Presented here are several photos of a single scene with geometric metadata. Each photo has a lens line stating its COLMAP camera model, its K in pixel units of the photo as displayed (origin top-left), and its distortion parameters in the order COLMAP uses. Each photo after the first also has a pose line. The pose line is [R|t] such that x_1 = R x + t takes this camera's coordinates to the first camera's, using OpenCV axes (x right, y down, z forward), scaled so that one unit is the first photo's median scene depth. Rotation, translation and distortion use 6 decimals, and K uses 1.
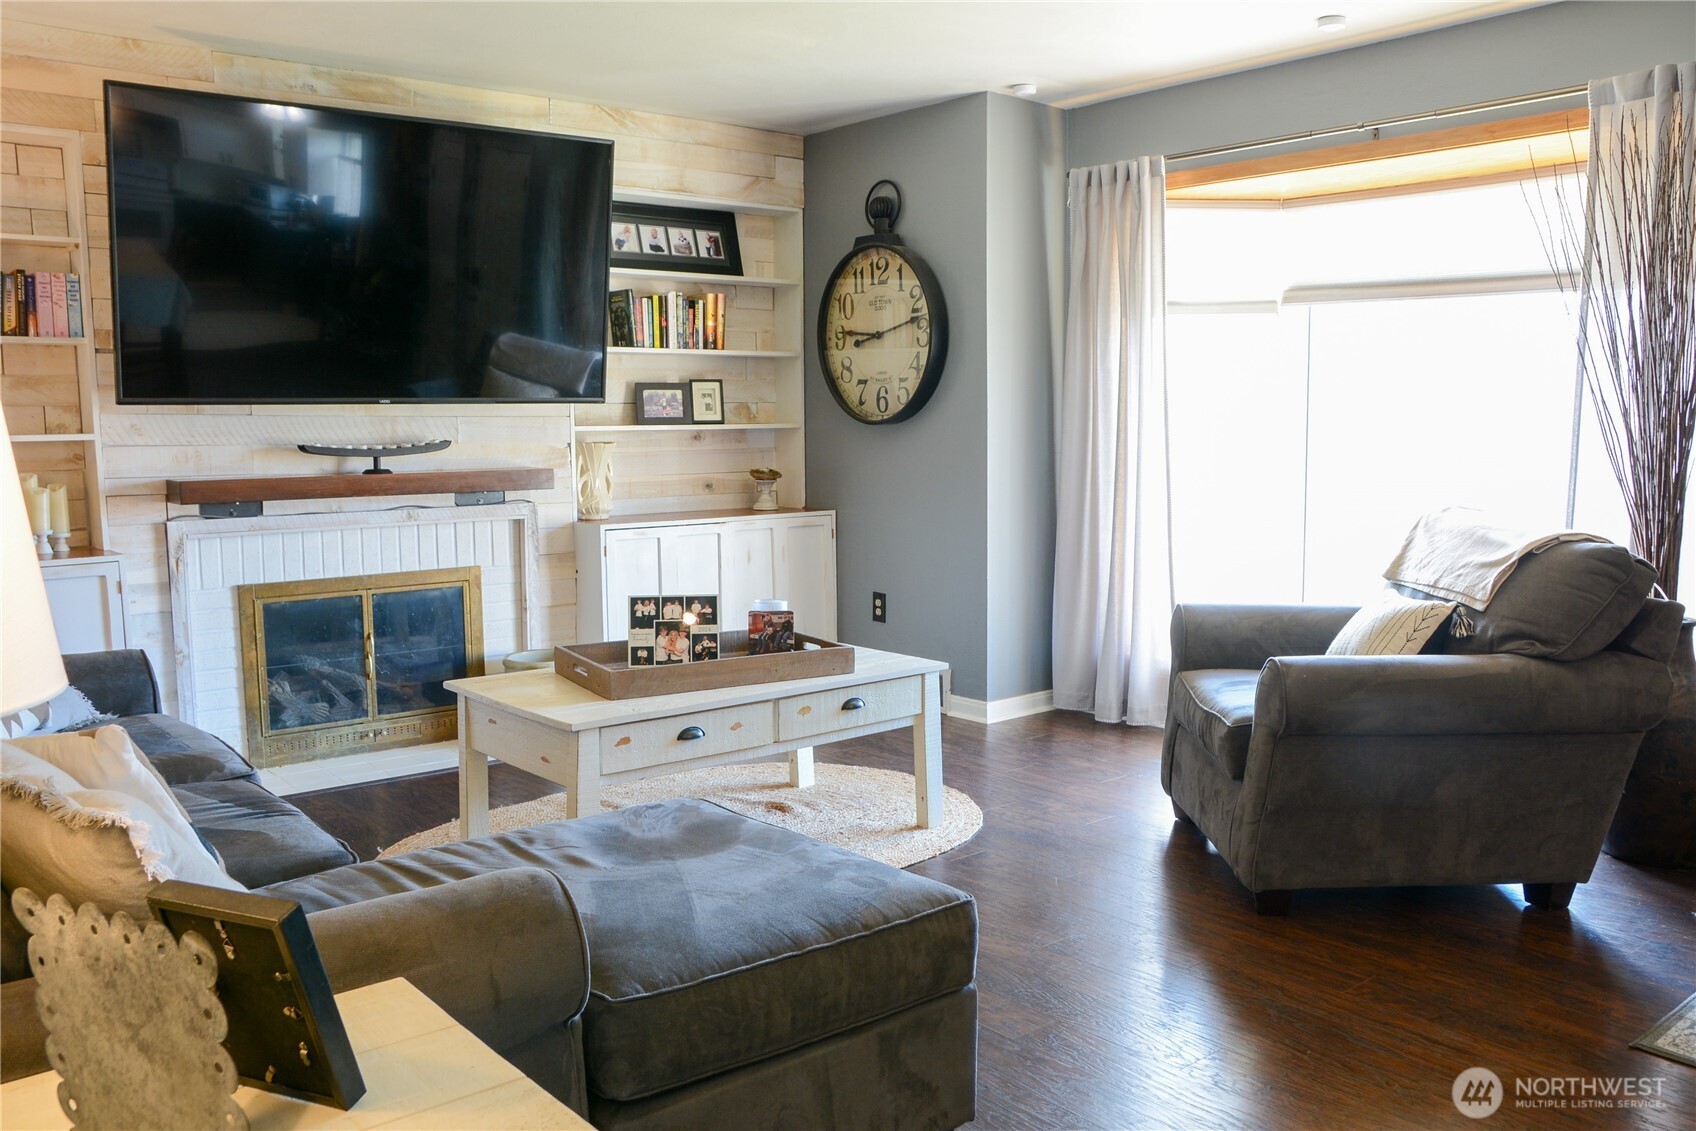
lens RADIAL K [[1408.5, 0, 848.0], [0, 1408.5, 565.5], [0, 0, 1]] dist [-0.097208, 0.108892]
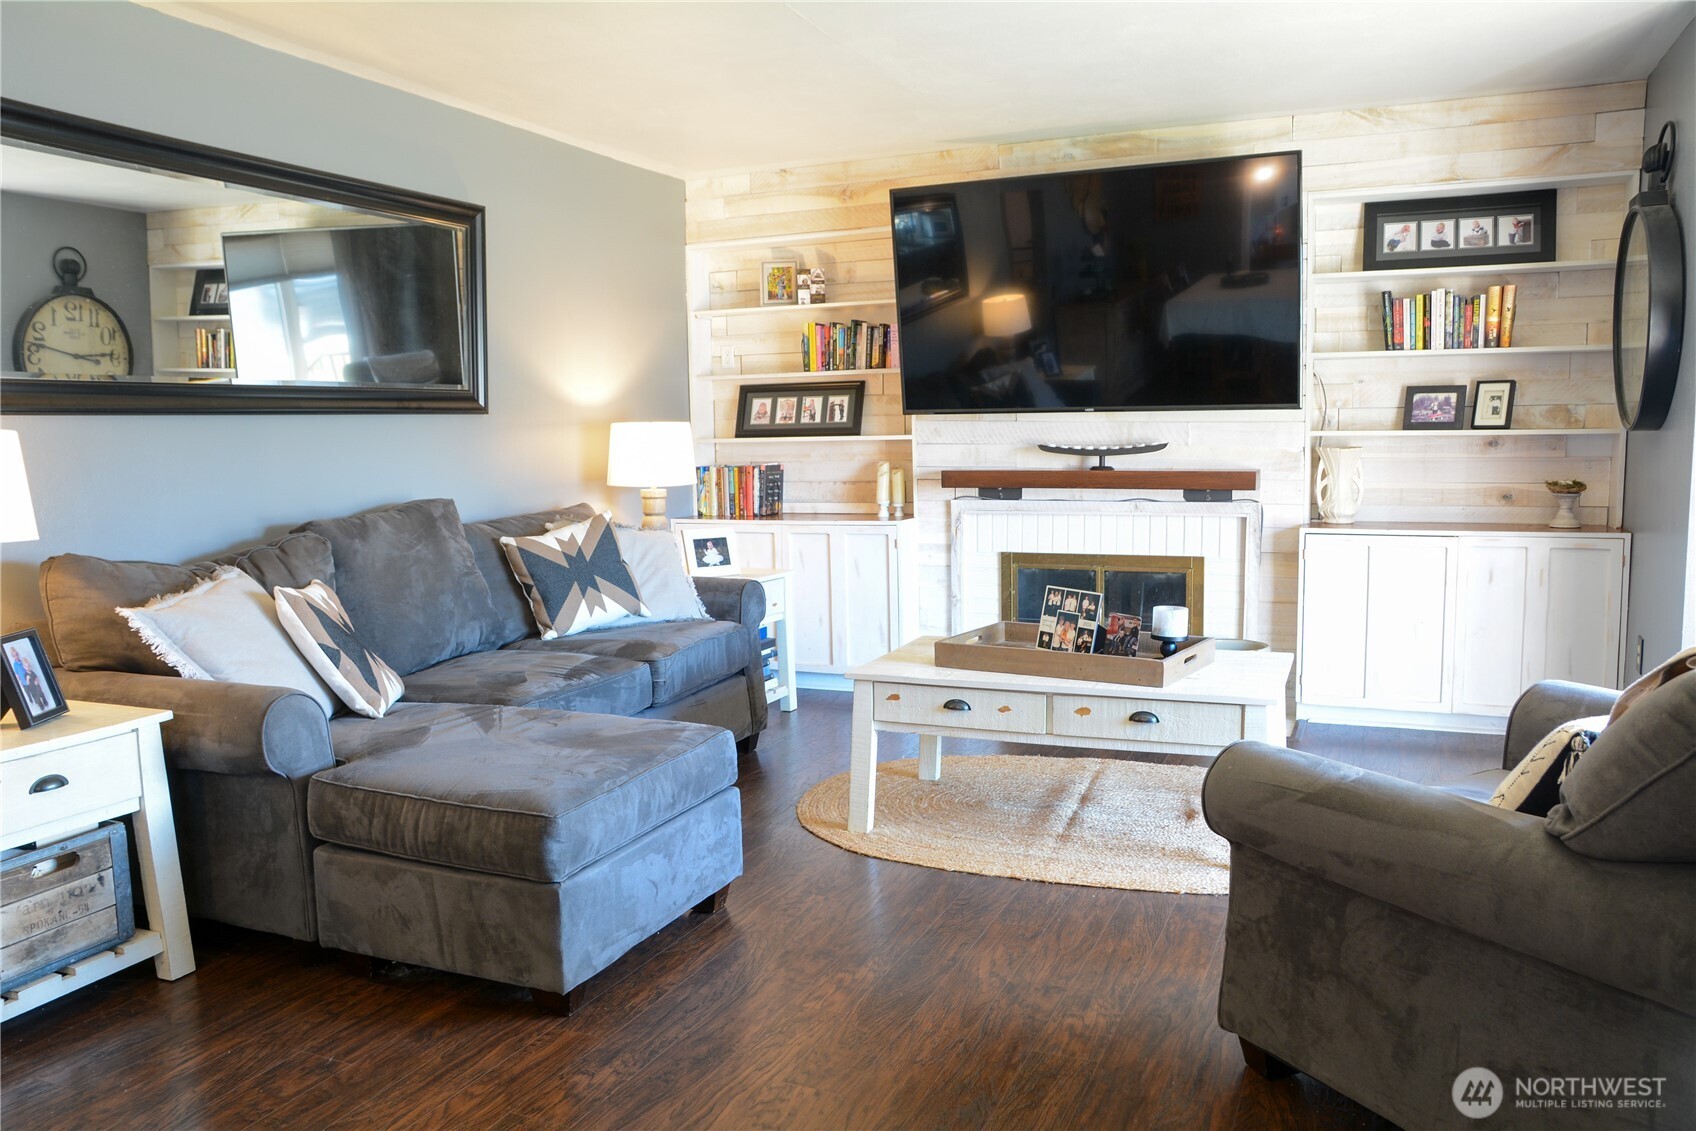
lens RADIAL K [[1271.0, 0, 841.6], [0, 1271.0, 580.7], [0, 0, 1]] dist [-0.127831, 0.118240]
pose [[0.445361, 0.105553, -0.889108, 0.471572], [-0.079465, 0.993768, 0.078173, -0.034053], [0.891818, 0.035838, 0.450973, 0.279661]]
